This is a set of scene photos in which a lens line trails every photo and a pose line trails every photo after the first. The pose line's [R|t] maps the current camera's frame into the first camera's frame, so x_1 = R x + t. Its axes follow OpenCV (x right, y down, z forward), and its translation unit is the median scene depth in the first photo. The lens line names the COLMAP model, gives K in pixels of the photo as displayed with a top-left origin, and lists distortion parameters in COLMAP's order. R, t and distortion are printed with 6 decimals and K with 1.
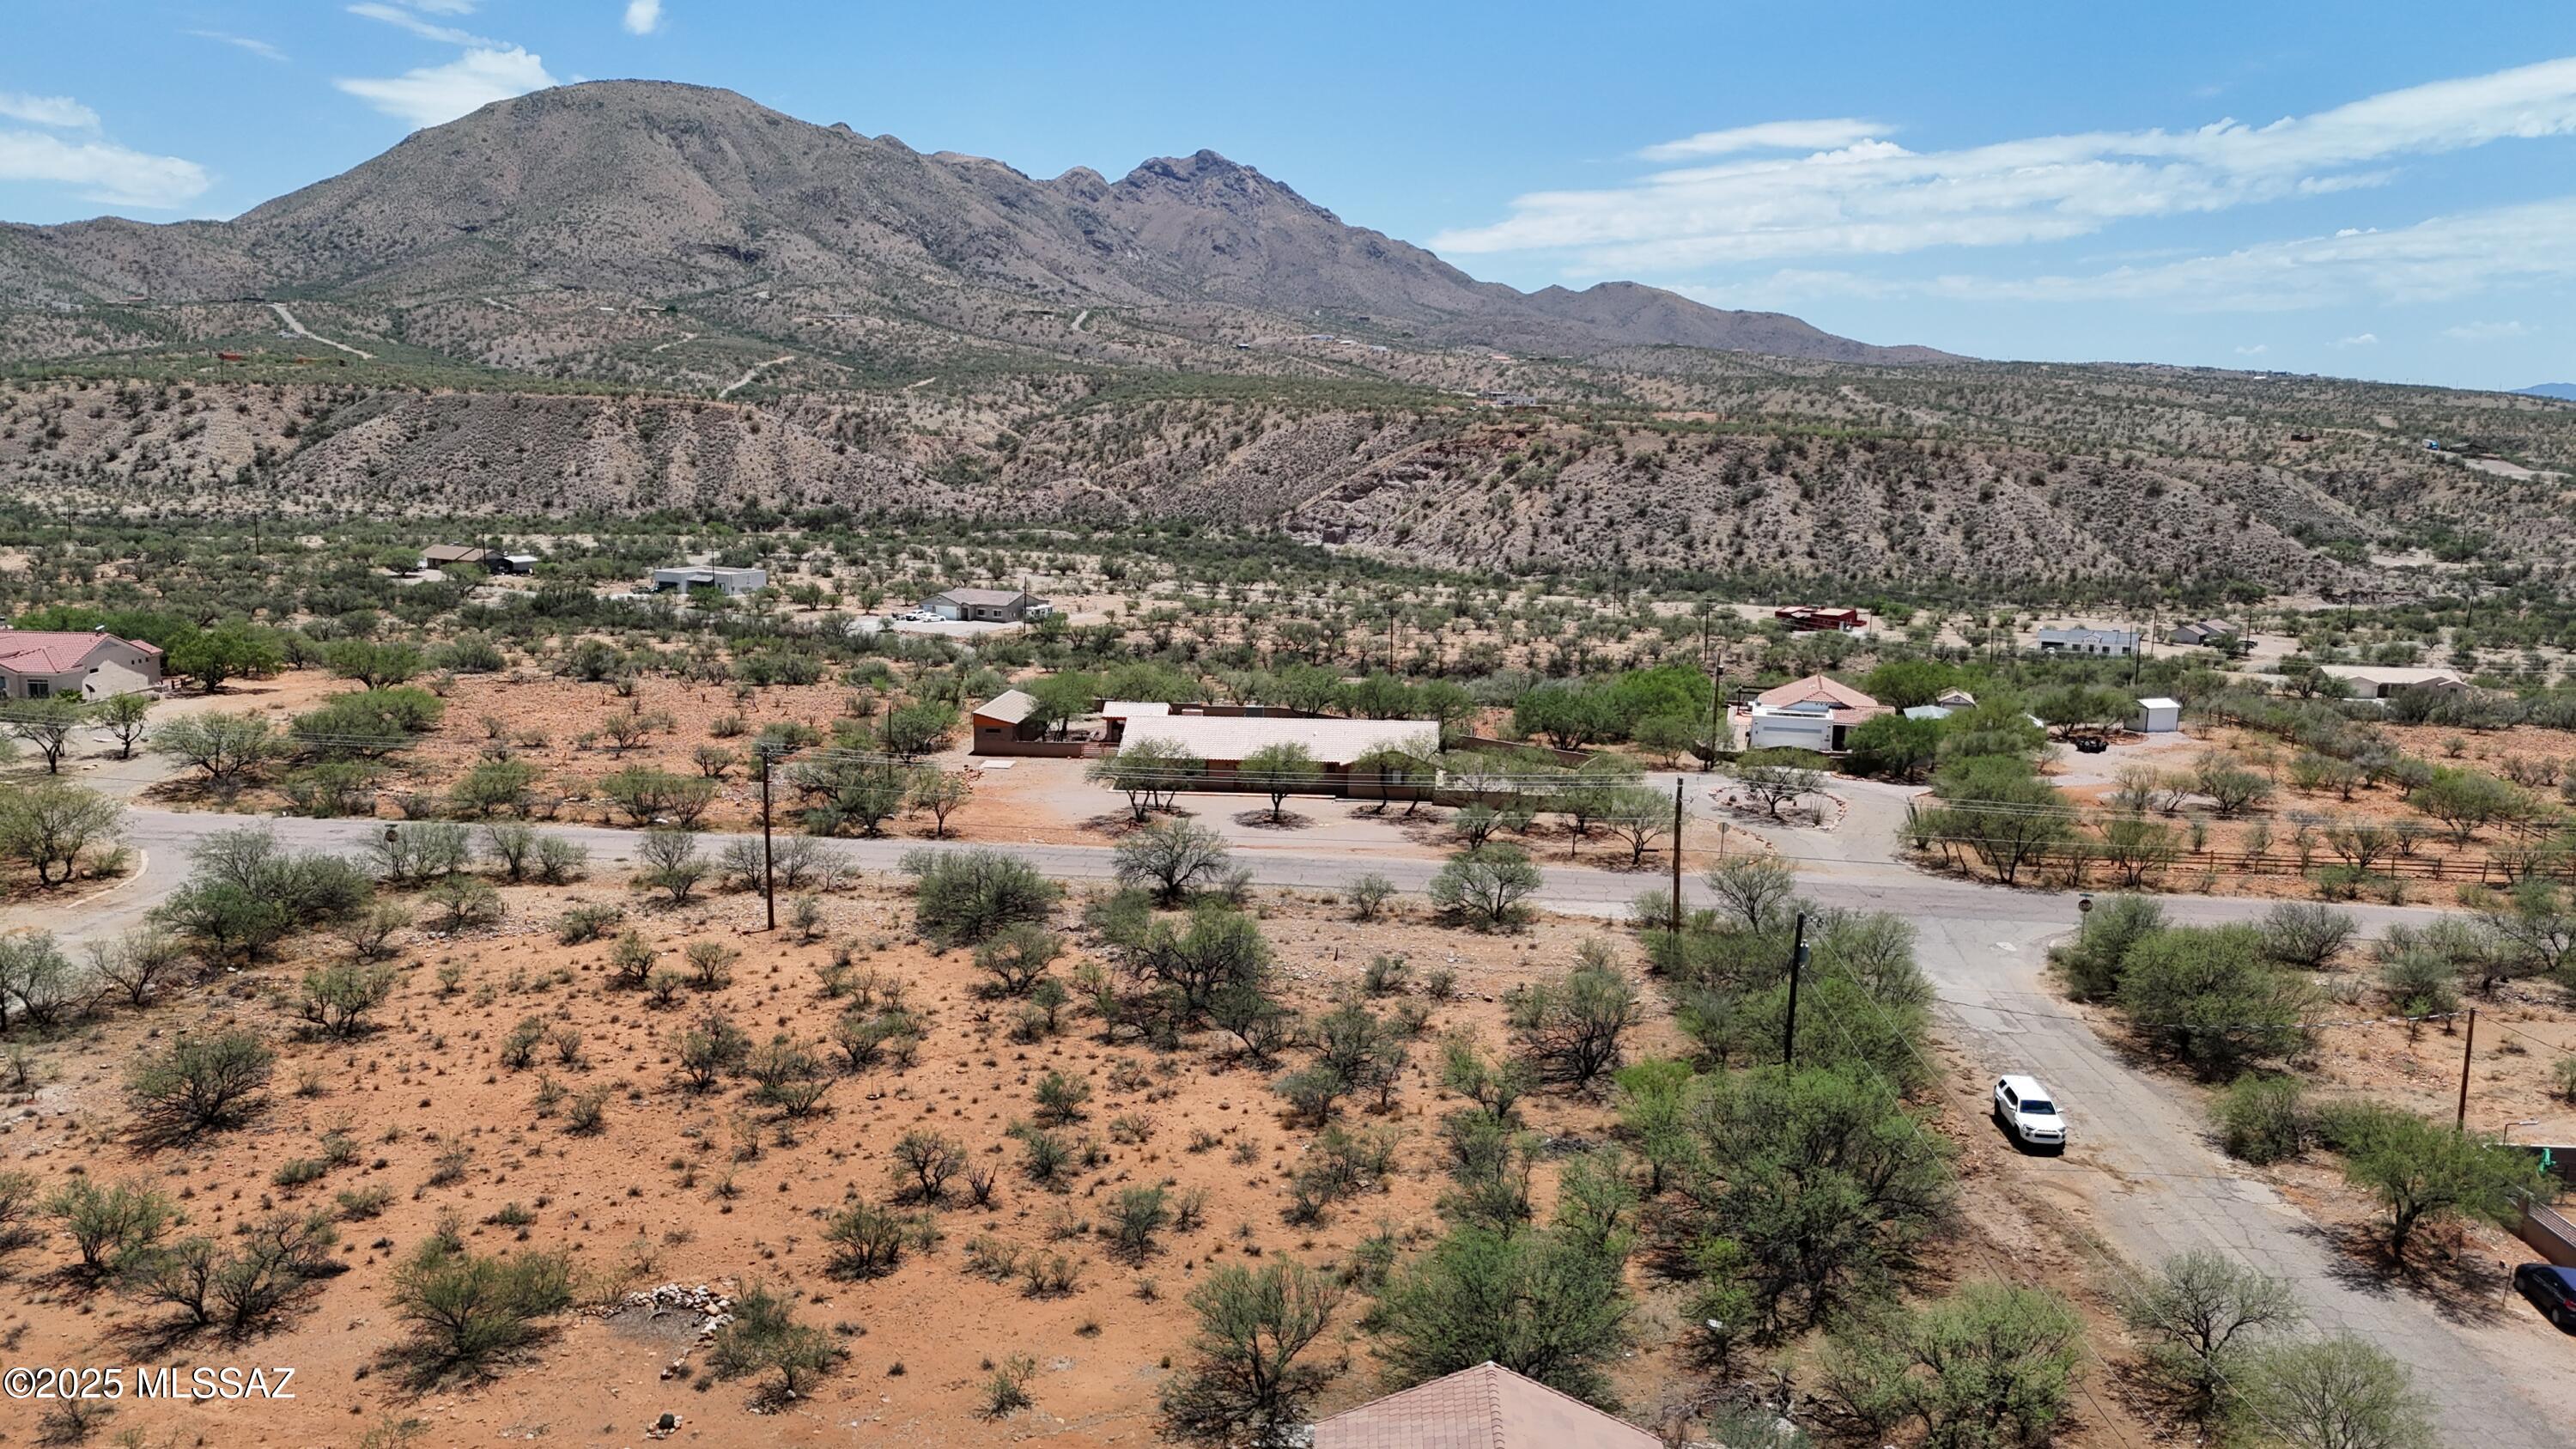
lens RADIAL K [[1882.9, 0, 1283.4], [0, 1882.9, 730.7], [0, 0, 1]] dist [0.073952, -0.069385]
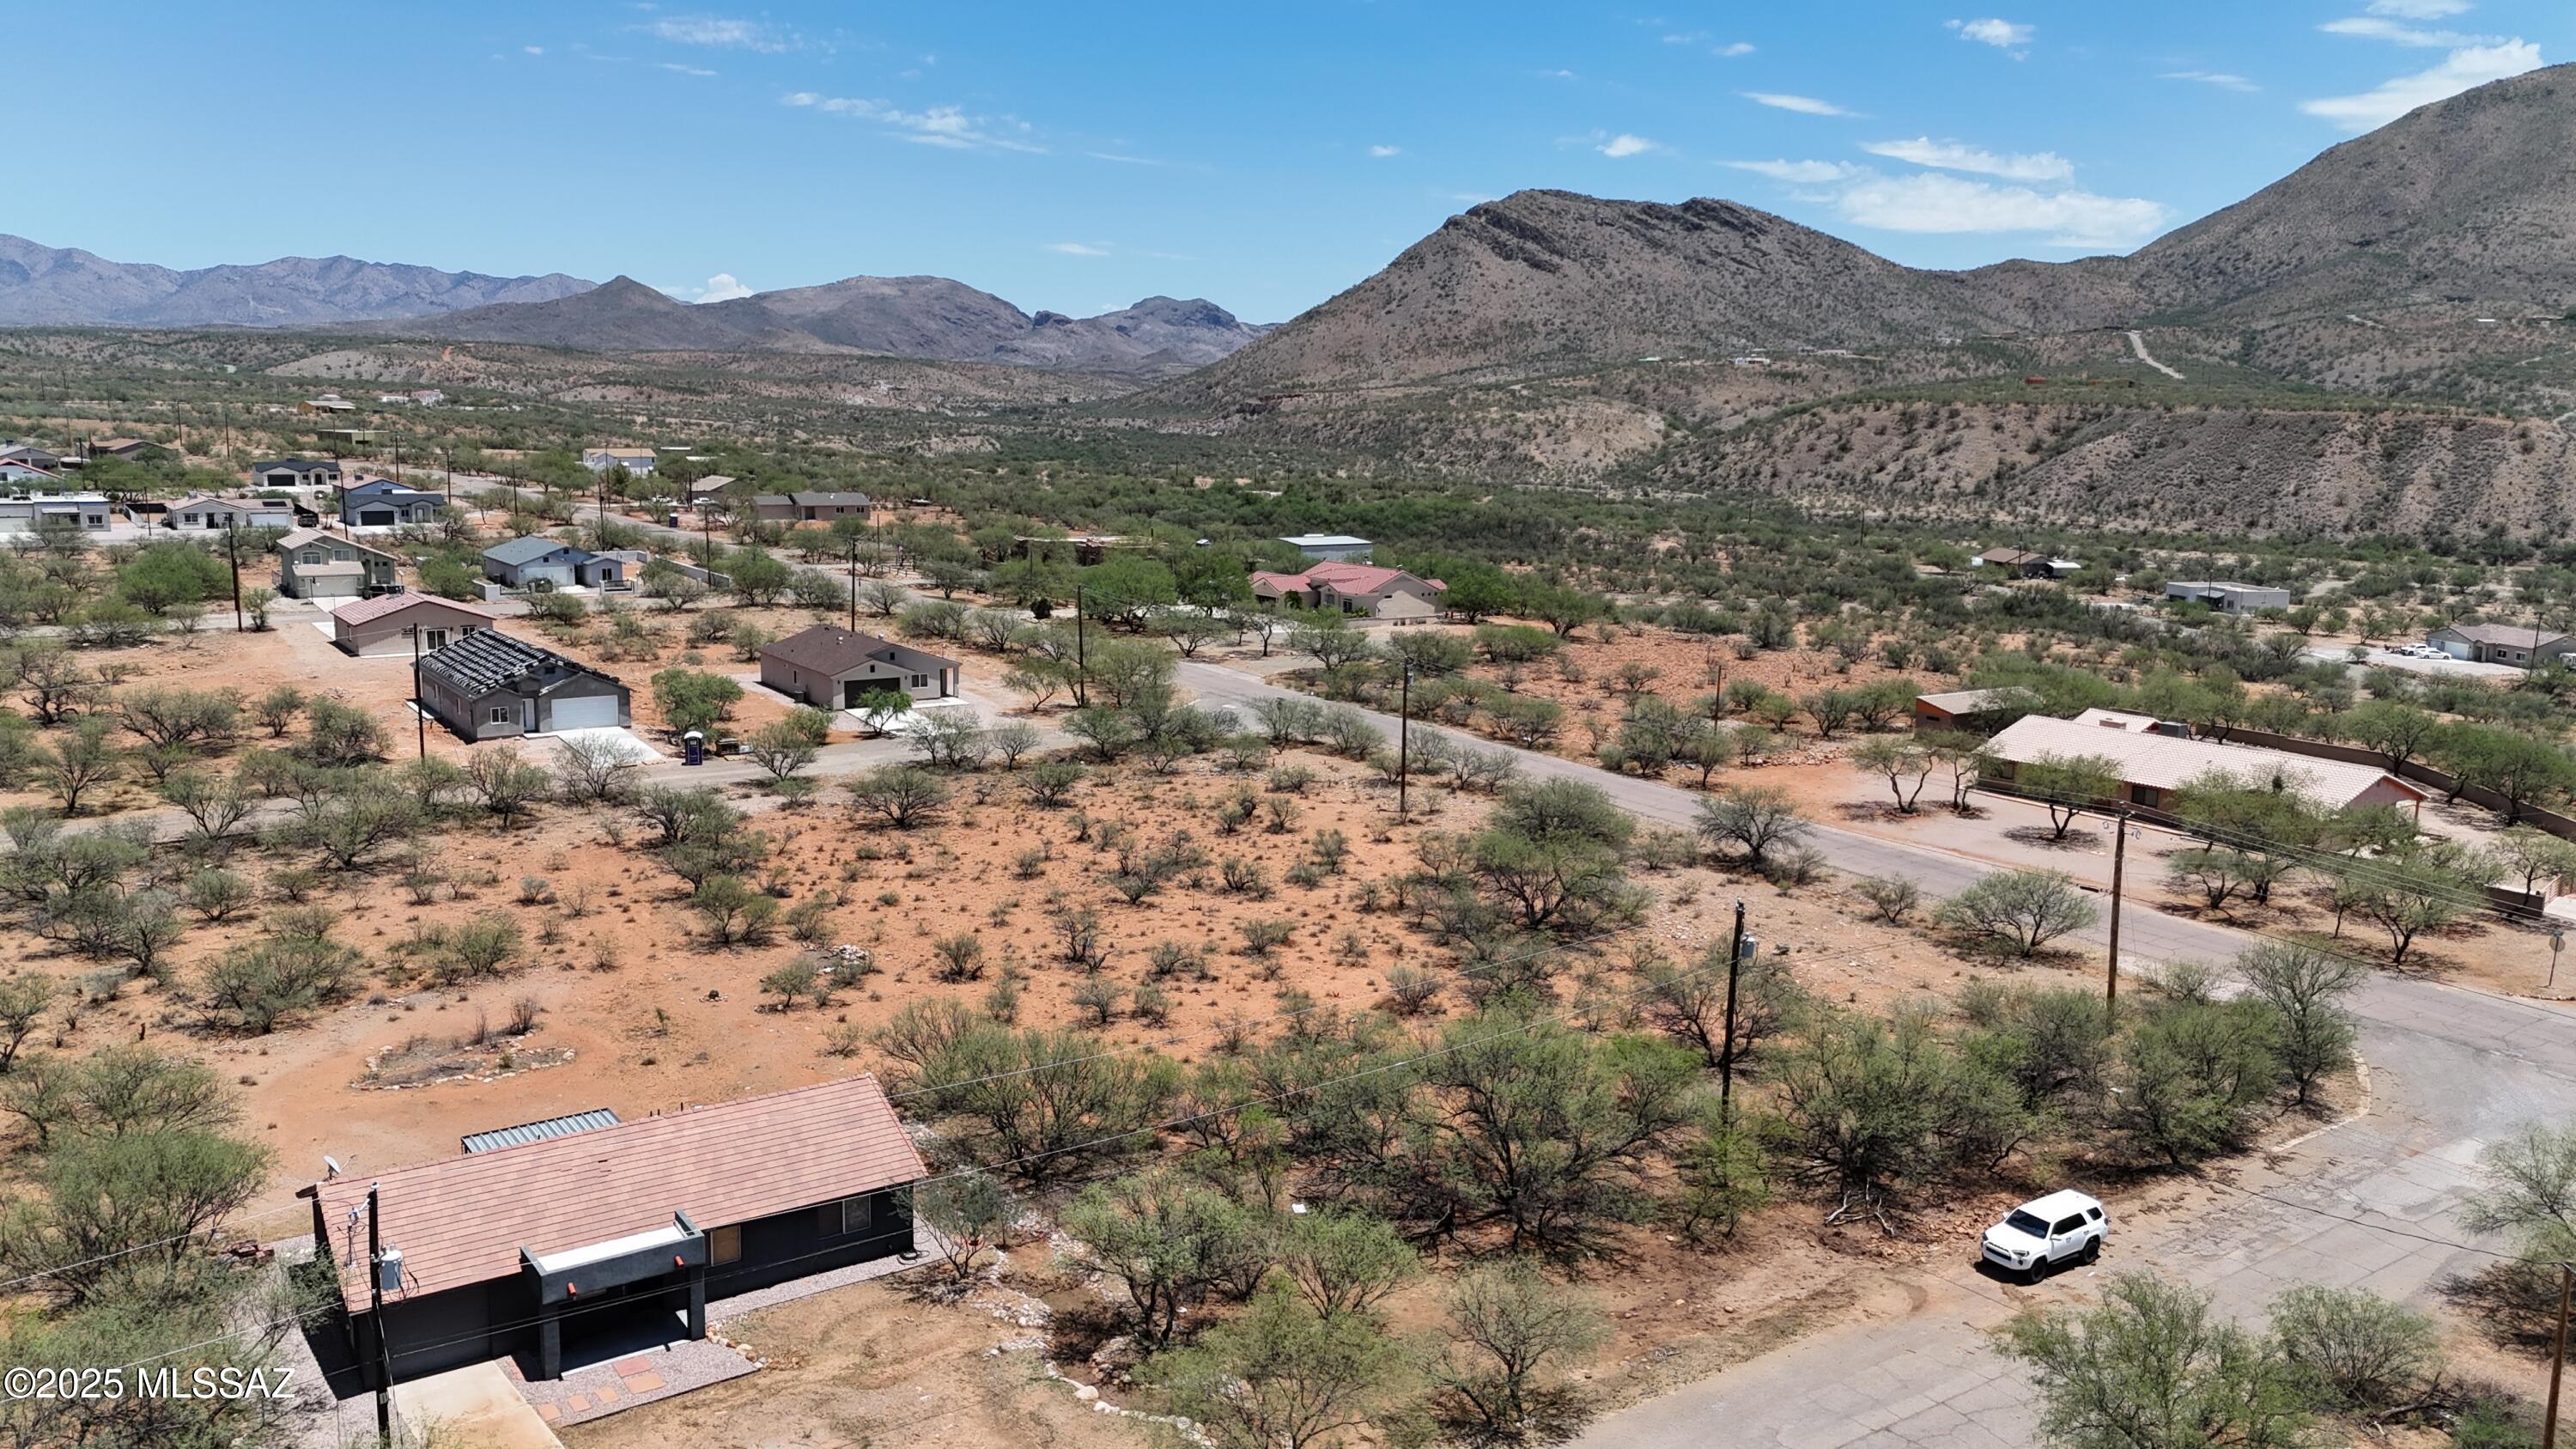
lens RADIAL K [[1882.9, 0, 1270.9], [0, 1882.9, 728.5], [0, 0, 1]] dist [0.073952, -0.069385]
pose [[0.601838, 0.131990, -0.787636, 0.081405], [-0.143896, 0.988029, 0.055619, 0.000205], [0.785548, 0.079864, 0.613626, 0.028270]]
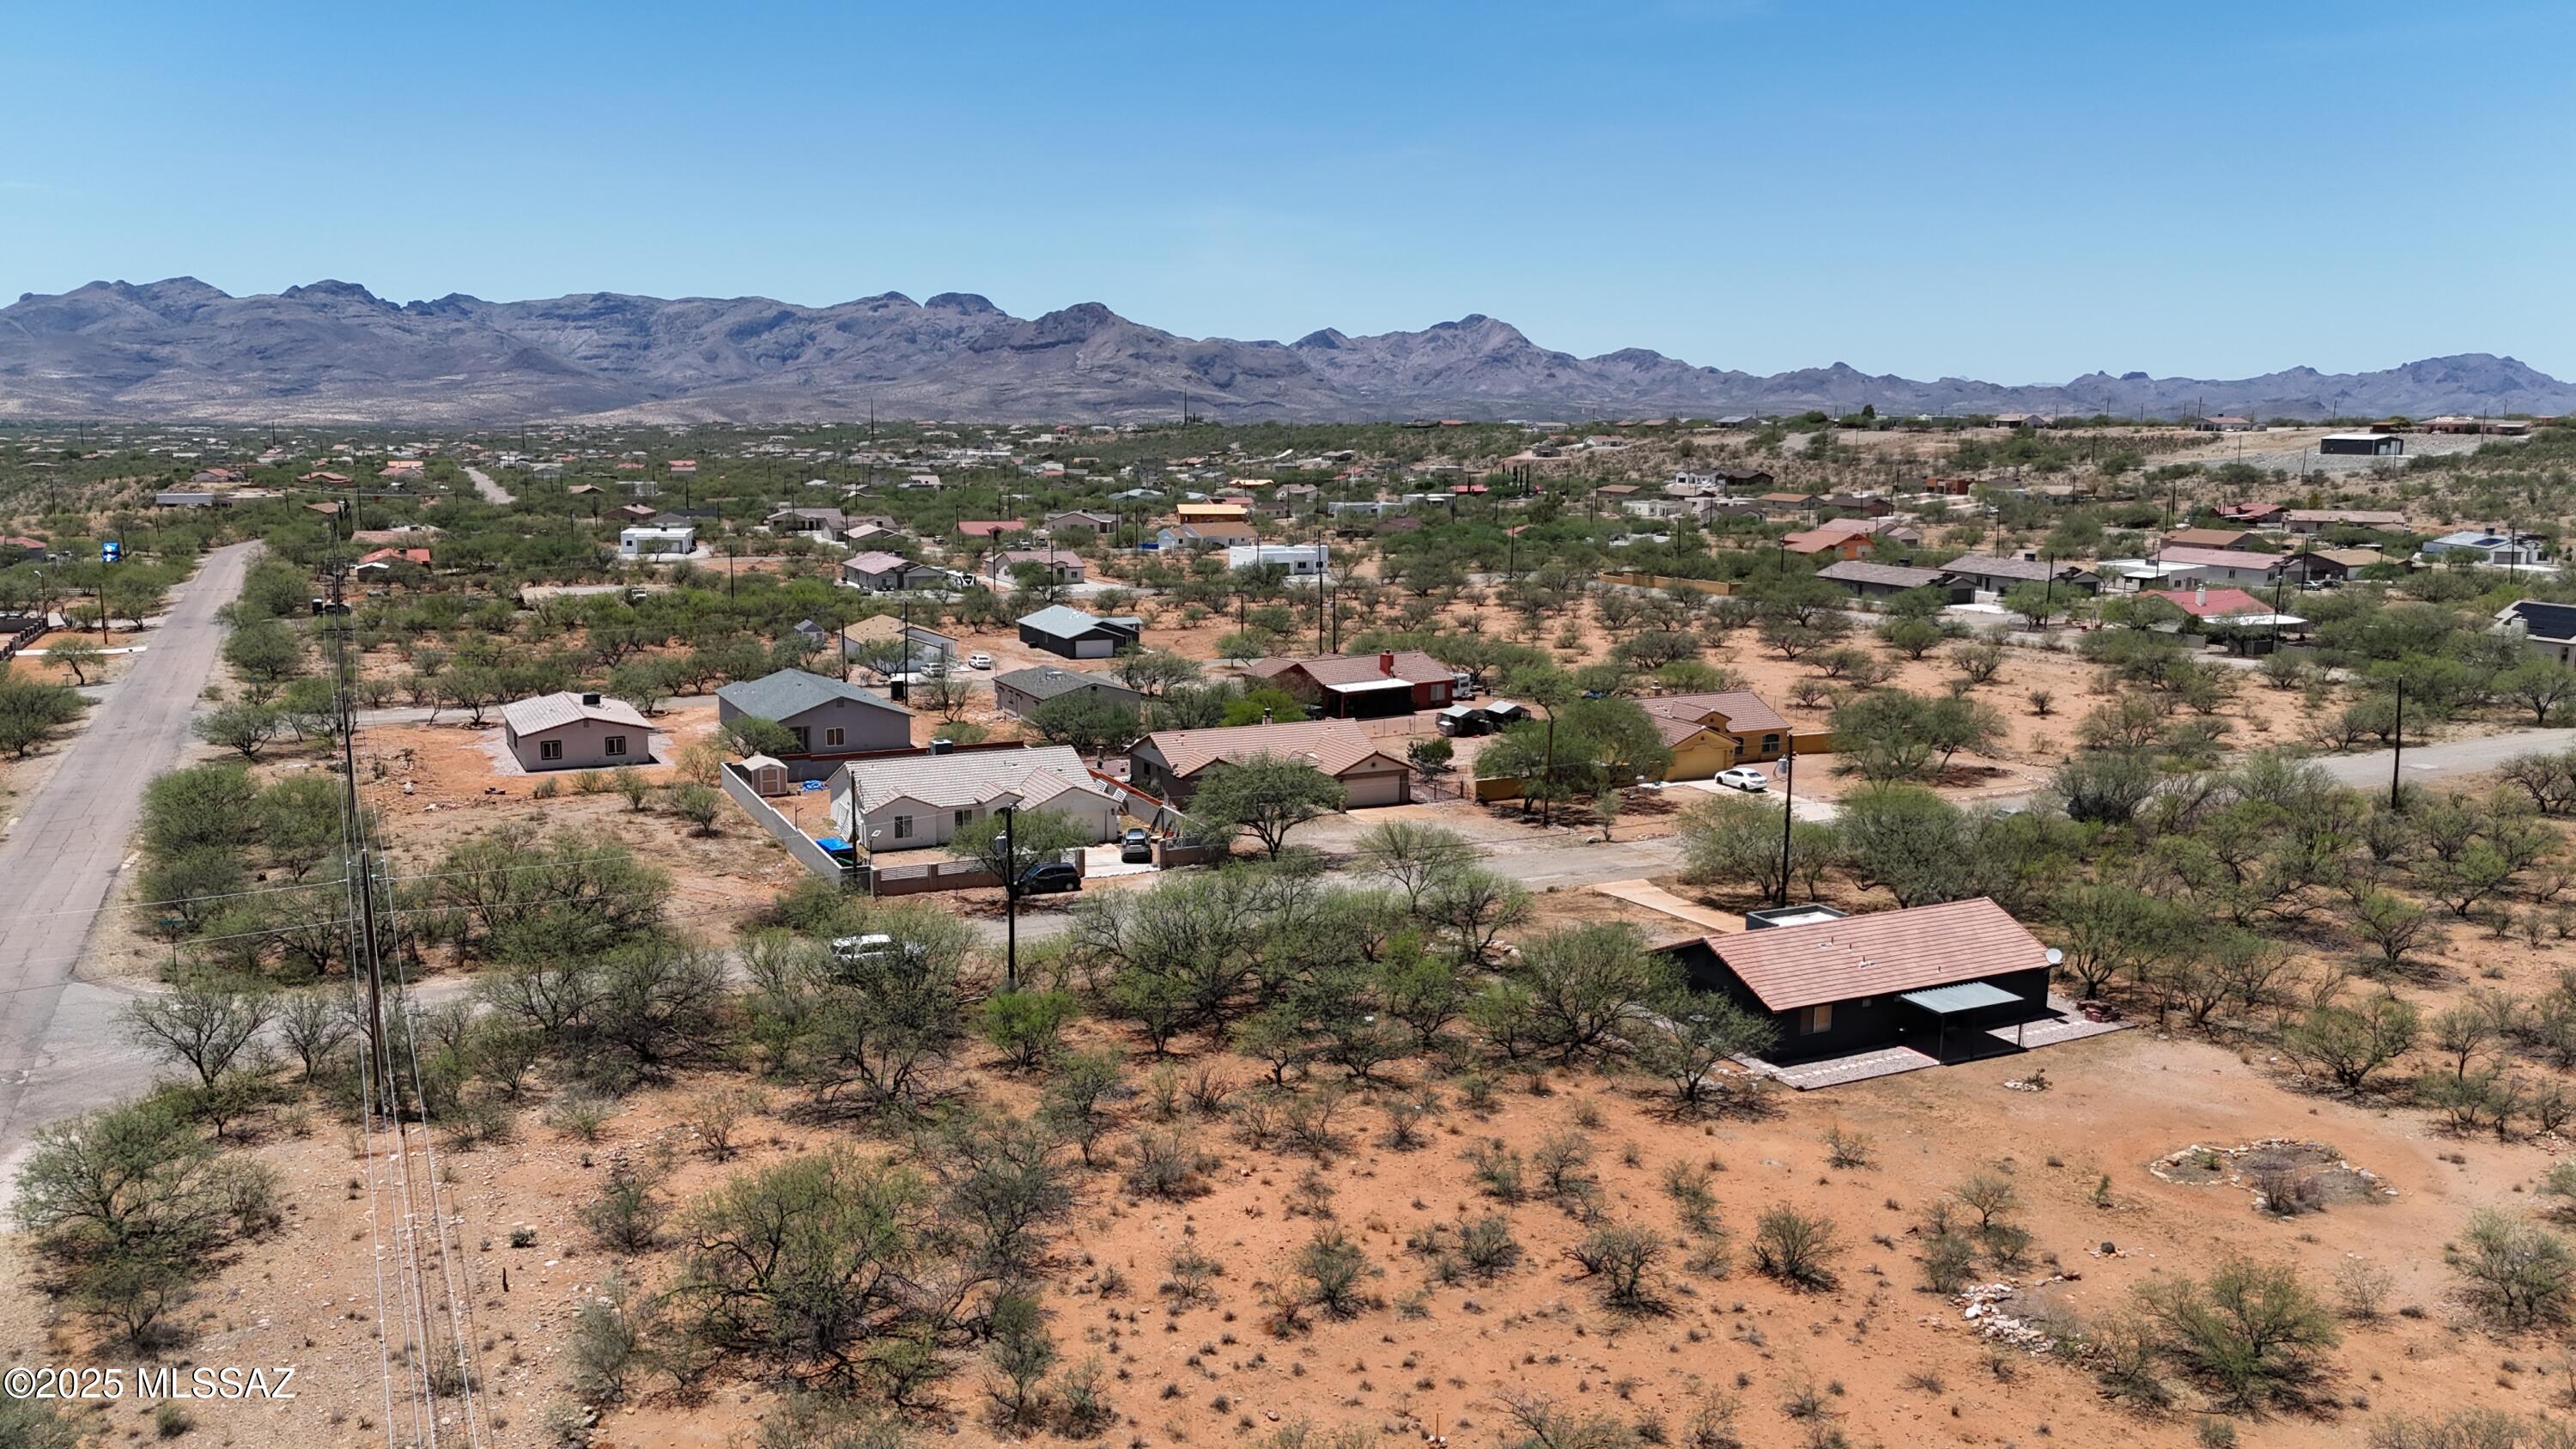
lens RADIAL K [[1882.9, 0, 1286.6], [0, 1882.9, 740.0], [0, 0, 1]] dist [0.073952, -0.069385]
pose [[-0.484246, -0.174983, 0.857255, -0.070995], [0.128505, 0.954946, 0.267514, -0.020211], [-0.865443, 0.239705, -0.439942, 0.131726]]
